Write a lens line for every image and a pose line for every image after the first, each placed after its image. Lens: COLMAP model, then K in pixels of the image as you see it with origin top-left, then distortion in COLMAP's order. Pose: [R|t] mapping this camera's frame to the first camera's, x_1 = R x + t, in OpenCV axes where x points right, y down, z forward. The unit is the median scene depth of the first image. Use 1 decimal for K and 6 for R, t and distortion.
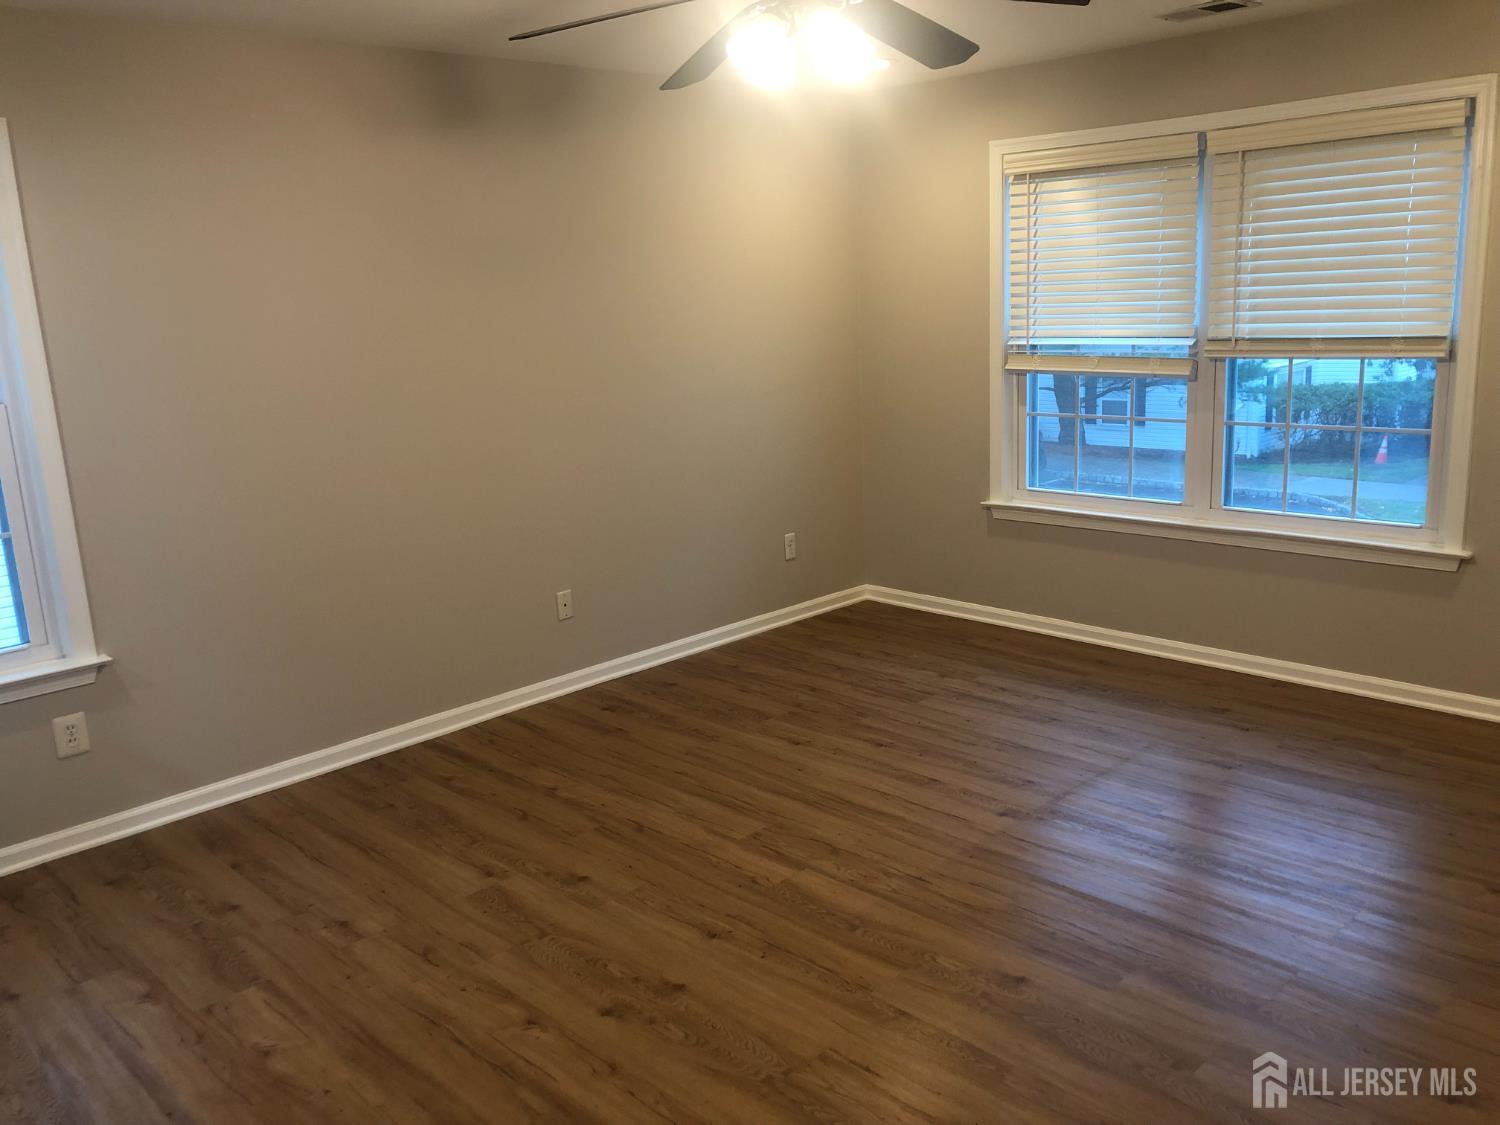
lens RADIAL K [[1267.0, 0, 758.8], [0, 1267.0, 564.5], [0, 0, 1]] dist [0.063471, -0.000319]
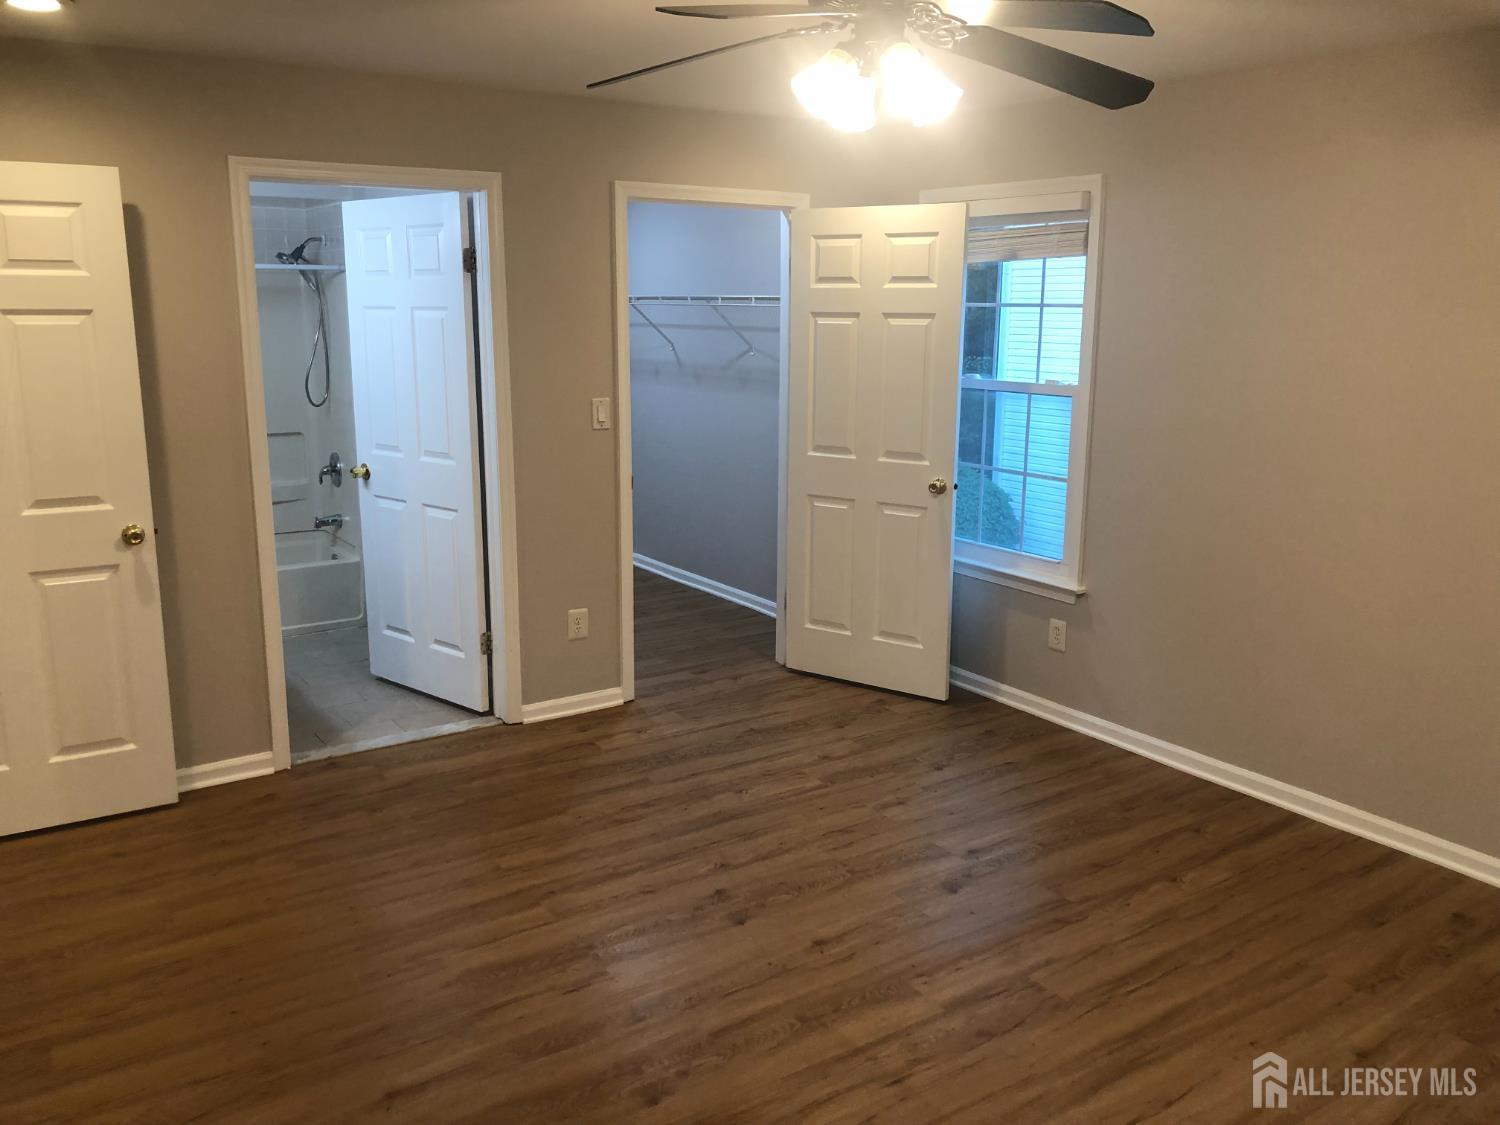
lens RADIAL K [[1267.0, 0, 758.8], [0, 1267.0, 564.5], [0, 0, 1]] dist [0.063471, -0.000319]
pose [[-0.203688, 0.246899, -0.947392, 0.813592], [-0.208355, 0.934580, 0.288356, -0.268821], [0.956608, 0.256129, -0.138920, 0.924516]]
